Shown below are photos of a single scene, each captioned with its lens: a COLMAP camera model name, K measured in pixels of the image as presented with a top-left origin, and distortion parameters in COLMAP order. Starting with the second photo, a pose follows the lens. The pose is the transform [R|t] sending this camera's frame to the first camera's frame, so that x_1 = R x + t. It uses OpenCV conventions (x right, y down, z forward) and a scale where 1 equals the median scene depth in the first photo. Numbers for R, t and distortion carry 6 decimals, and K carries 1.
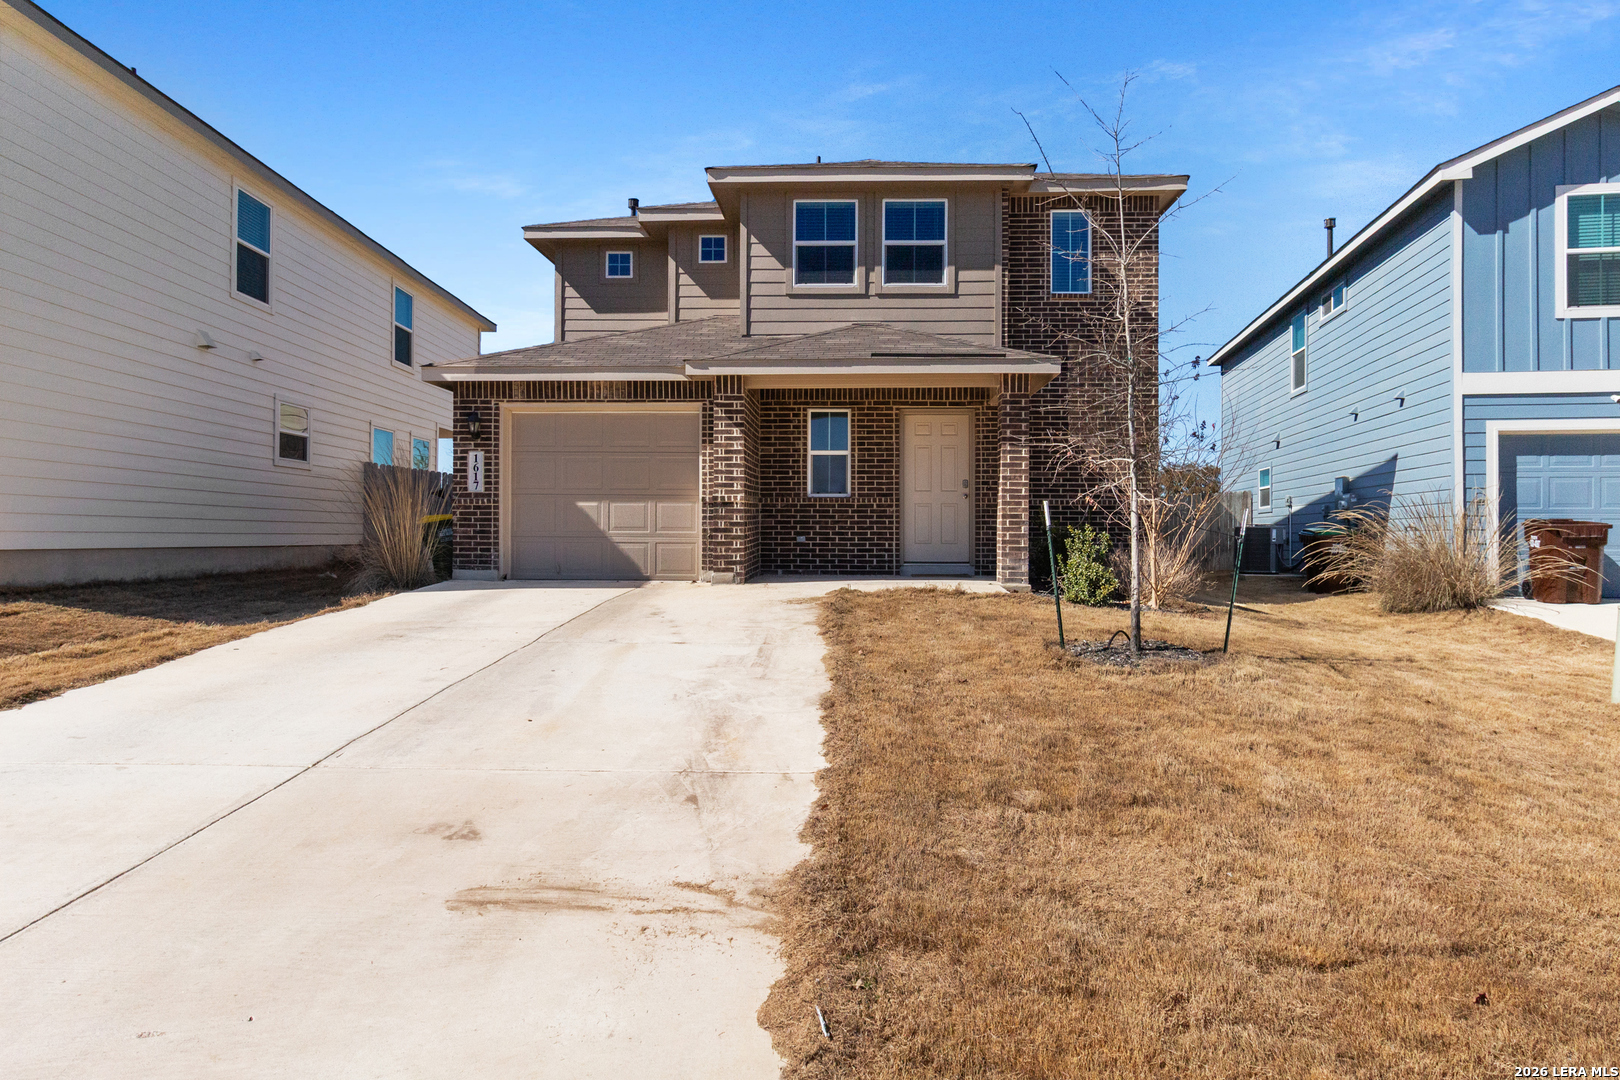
lens RADIAL K [[951.6, 0, 811.6], [0, 951.6, 539.2], [0, 0, 1]] dist [-0.000885, 0.000698]
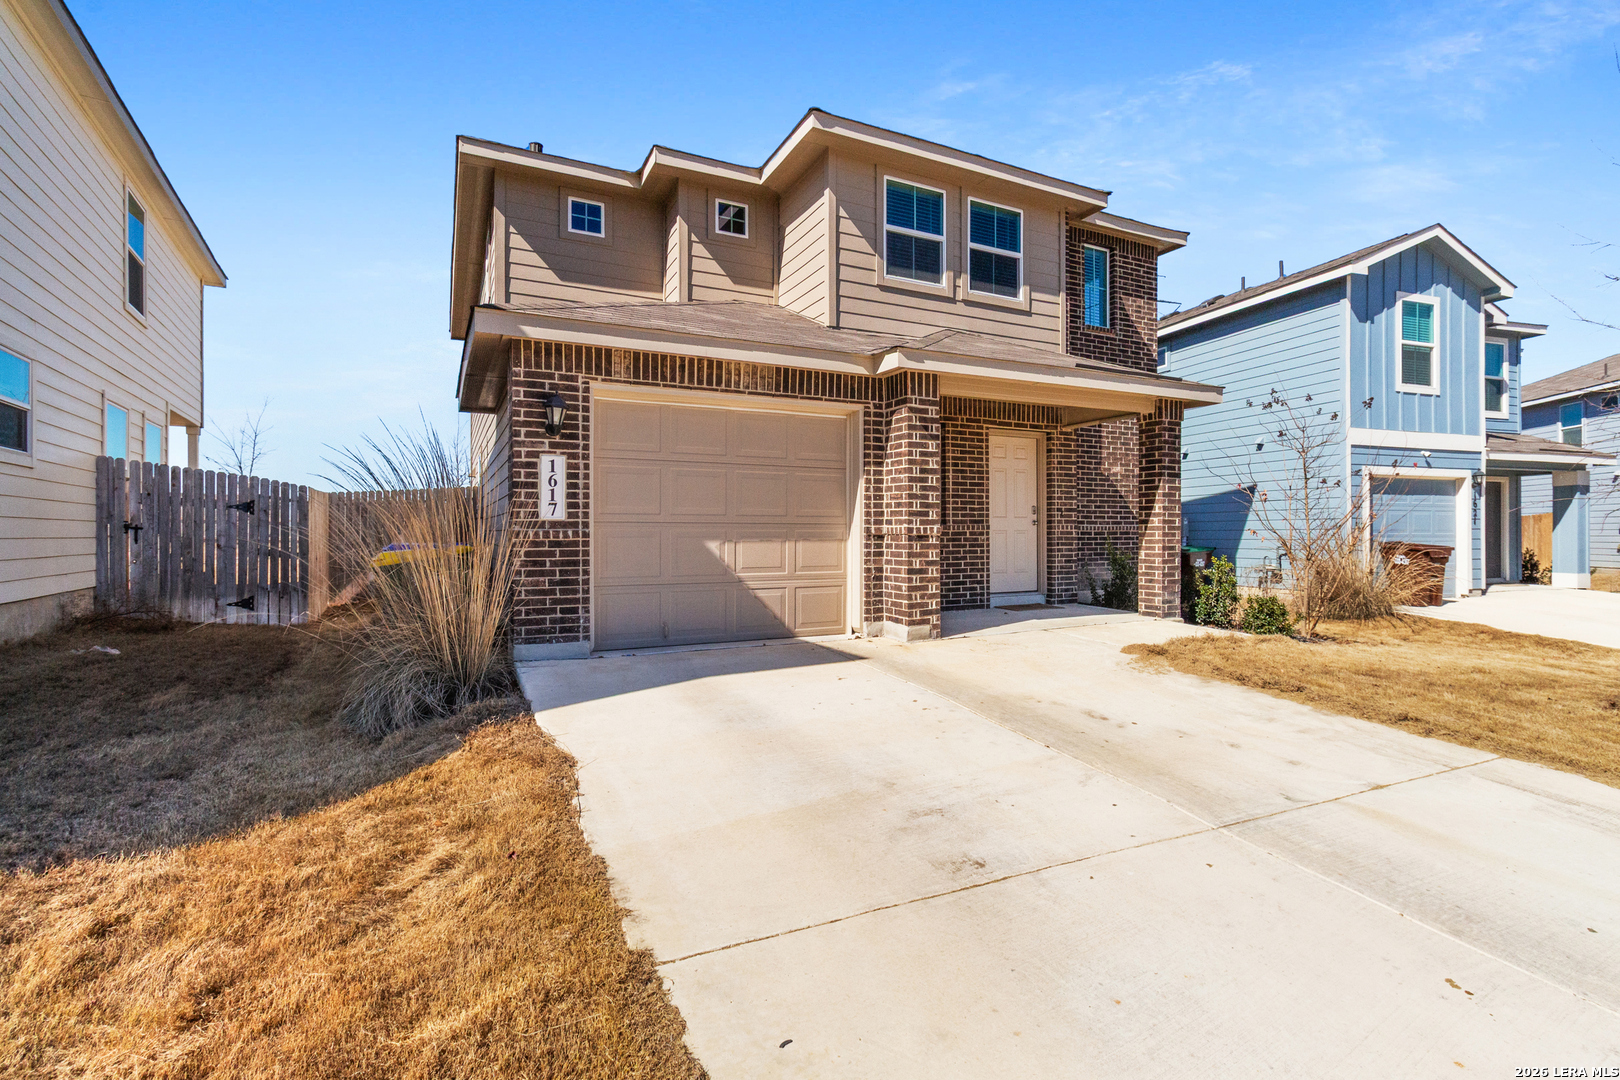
lens RADIAL K [[759.5, 0, 808.8], [0, 759.5, 538.9], [0, 0, 1]] dist [0.002614, 0.000094]
pose [[0.866550, -0.010455, 0.498981, -0.456759], [0.007915, 0.999943, 0.007205, -0.039065], [-0.499028, -0.002294, 0.866583, 0.480373]]
